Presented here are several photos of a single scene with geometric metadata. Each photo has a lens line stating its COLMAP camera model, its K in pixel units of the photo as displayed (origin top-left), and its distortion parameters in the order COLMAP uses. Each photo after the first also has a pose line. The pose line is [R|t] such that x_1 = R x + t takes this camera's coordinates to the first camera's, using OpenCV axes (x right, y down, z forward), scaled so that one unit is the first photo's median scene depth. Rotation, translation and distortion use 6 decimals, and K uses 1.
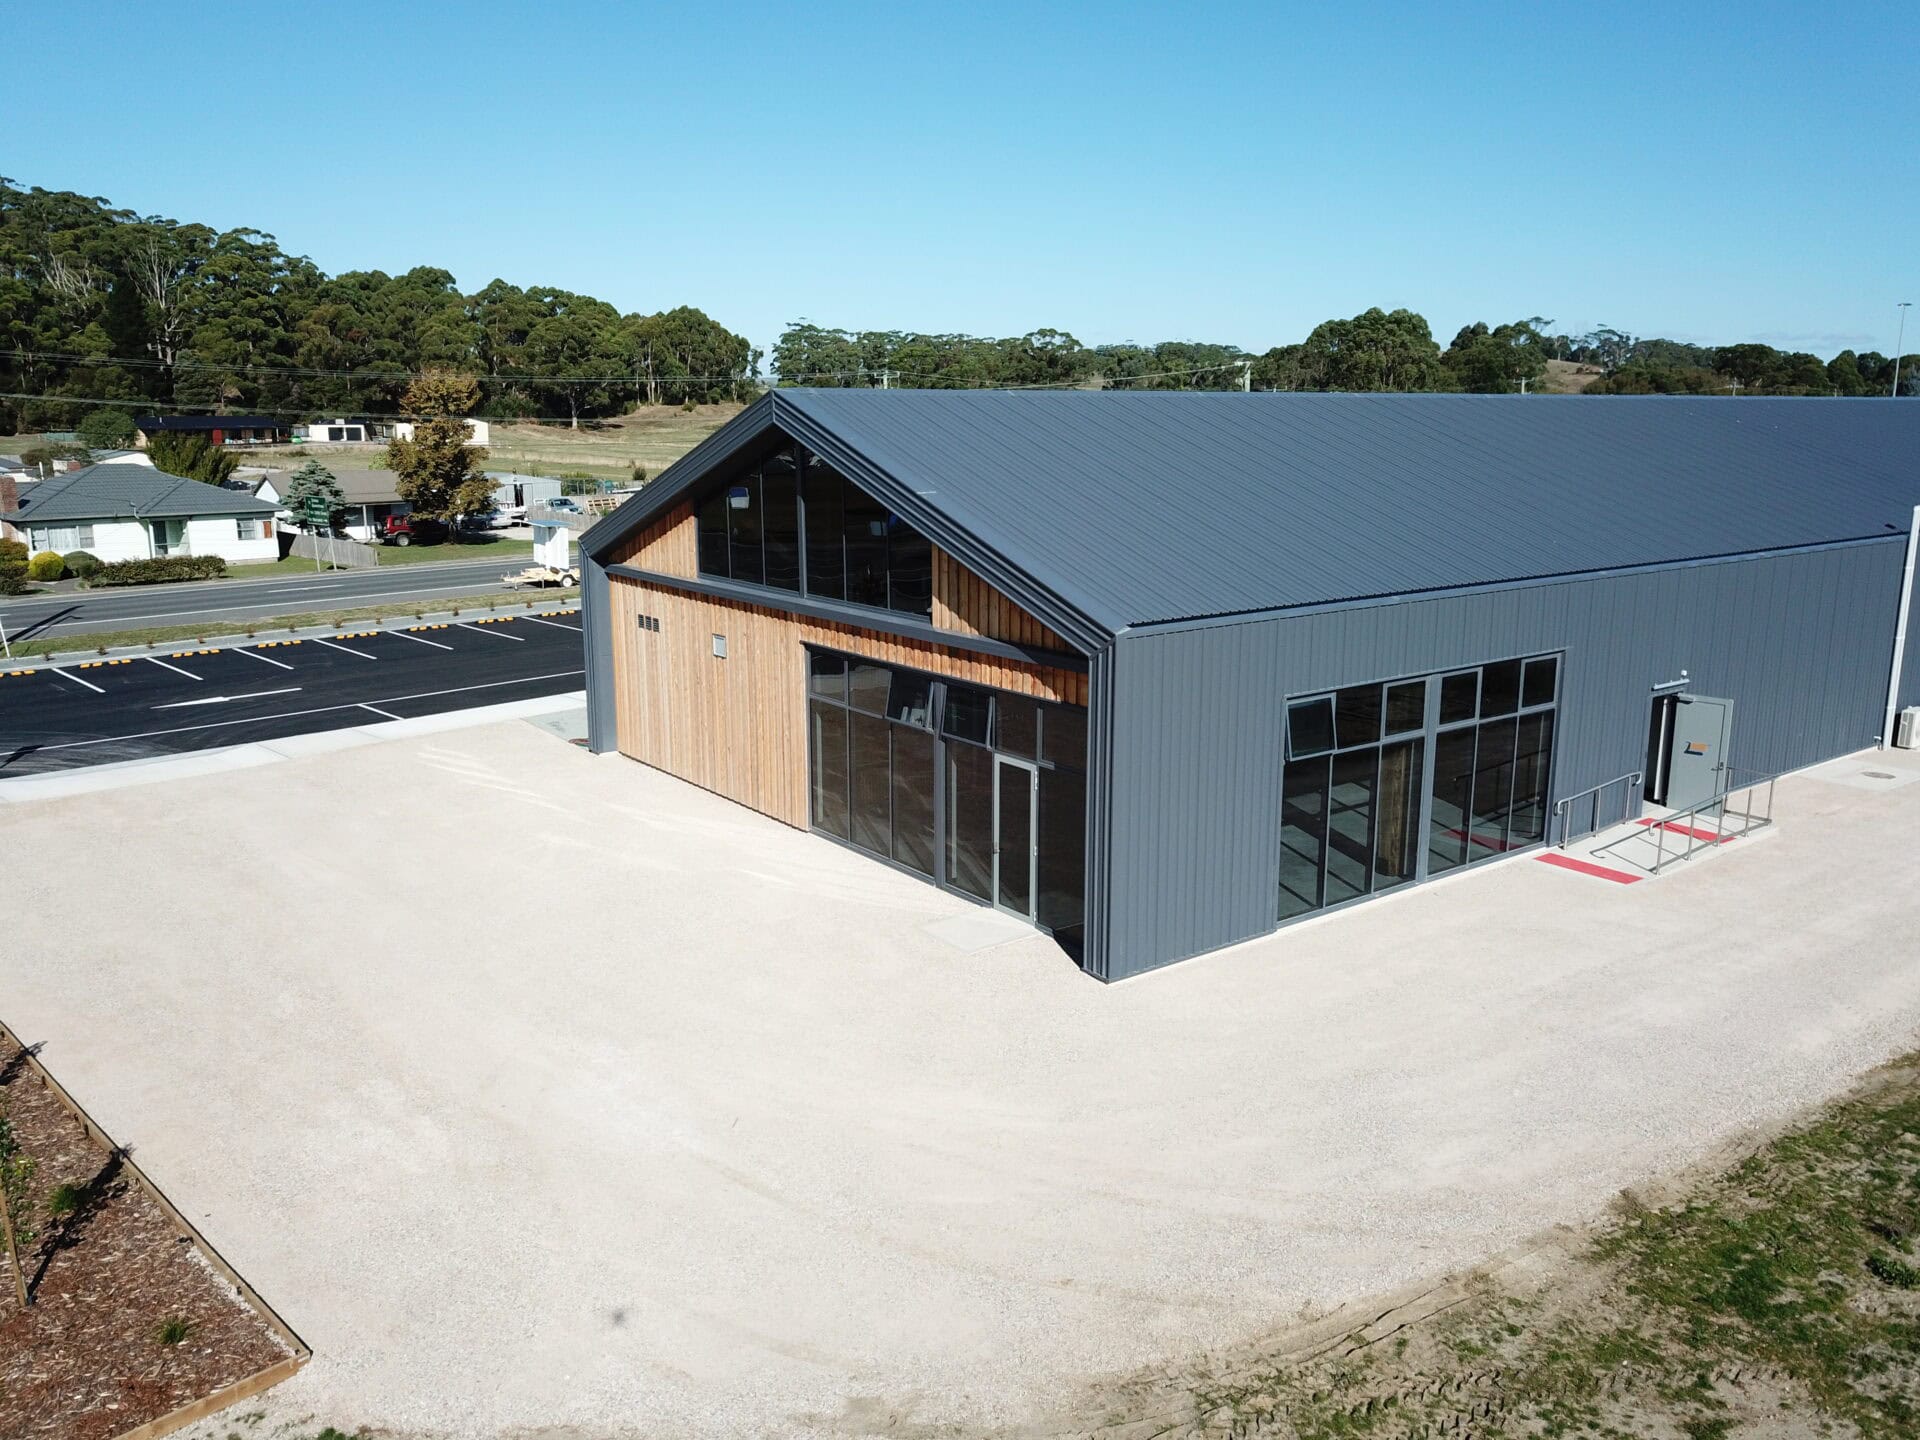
lens RADIAL K [[1464.9, 0, 957.6], [0, 1464.9, 709.2], [0, 0, 1]] dist [0.014879, -0.010106]
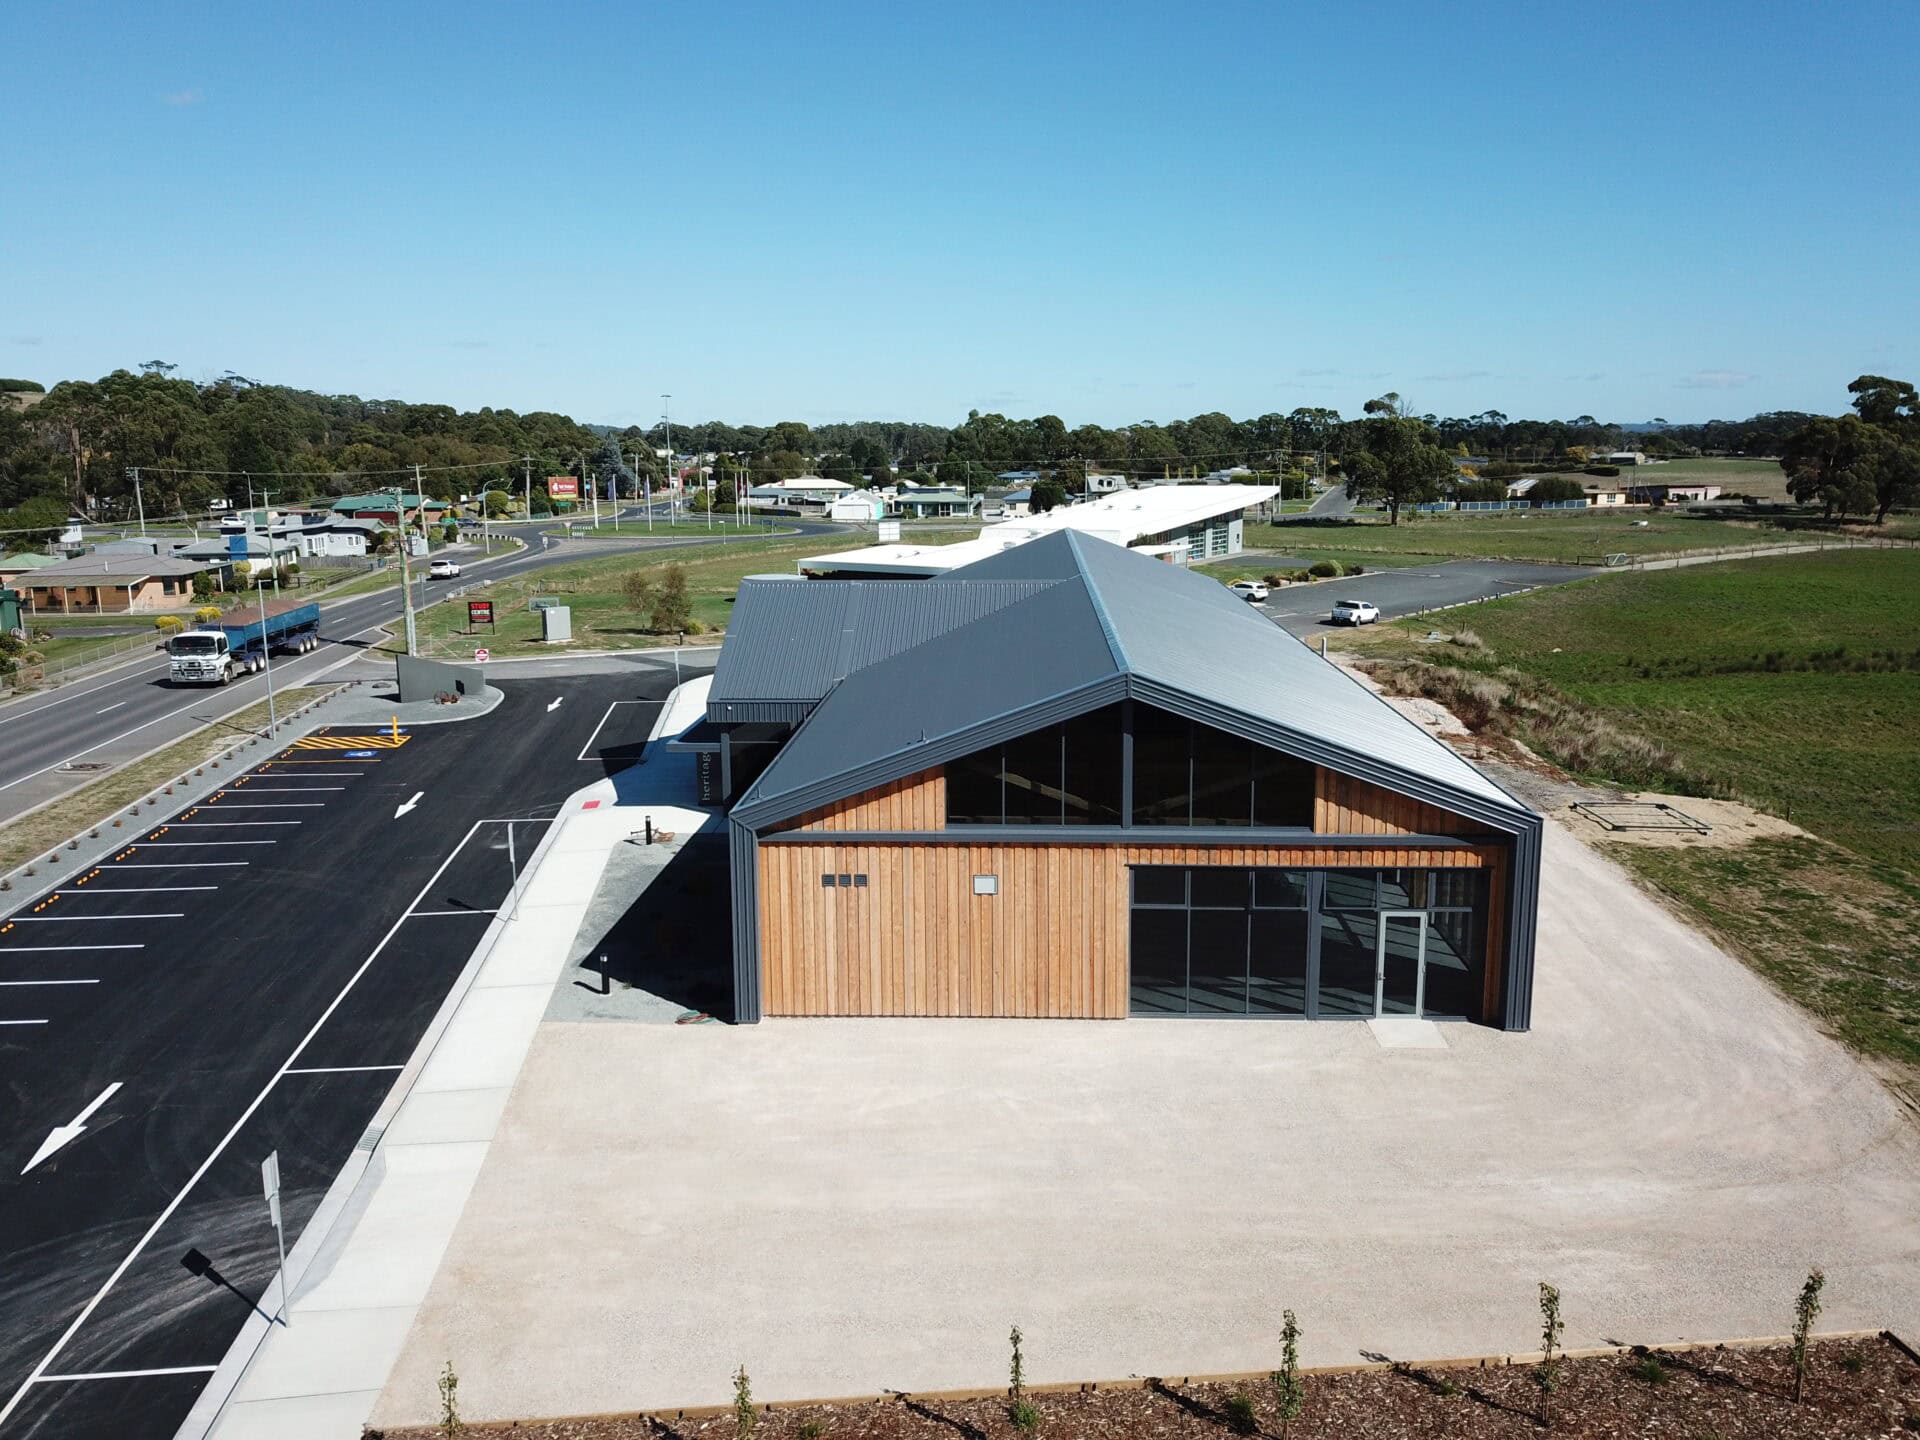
lens RADIAL K [[1464.9, 0, 957.6], [0, 1464.9, 709.2], [0, 0, 1]] dist [0.014879, -0.010106]
pose [[0.638400, -0.143333, 0.756242, -0.916103], [0.162955, 0.985406, 0.049205, -0.214146], [-0.752258, 0.091821, 0.652440, 0.242790]]
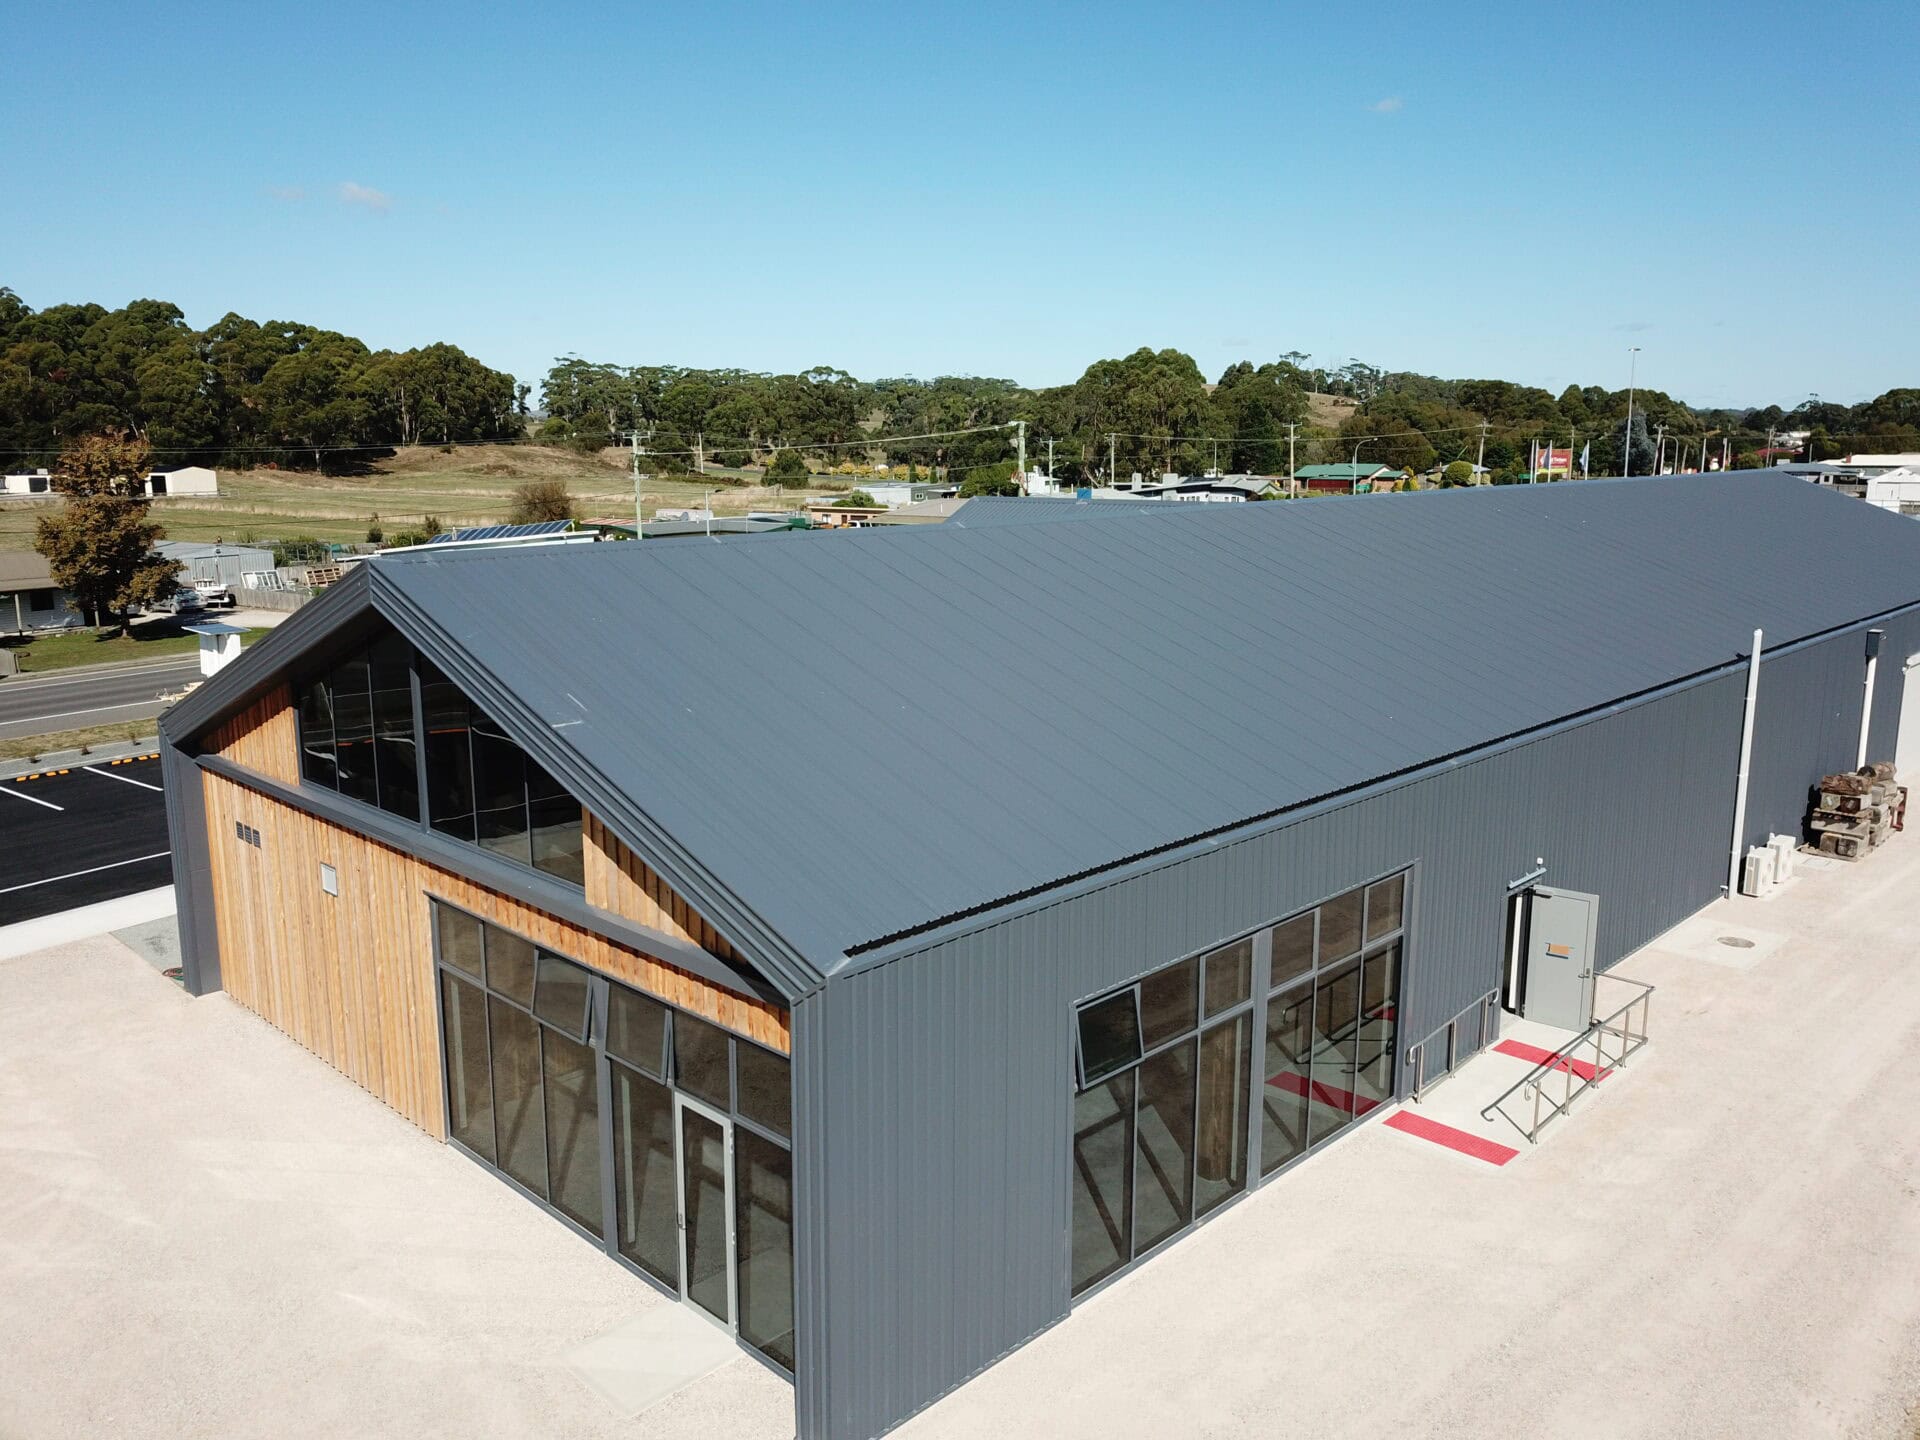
lens RADIAL K [[1464.9, 0, 957.6], [0, 1464.9, 709.2], [0, 0, 1]] dist [0.014879, -0.010106]
pose [[0.989469, -0.033680, 0.140771, 0.046558], [0.036553, 0.999172, -0.017872, -0.095093], [-0.140052, 0.022830, 0.989881, 0.191643]]
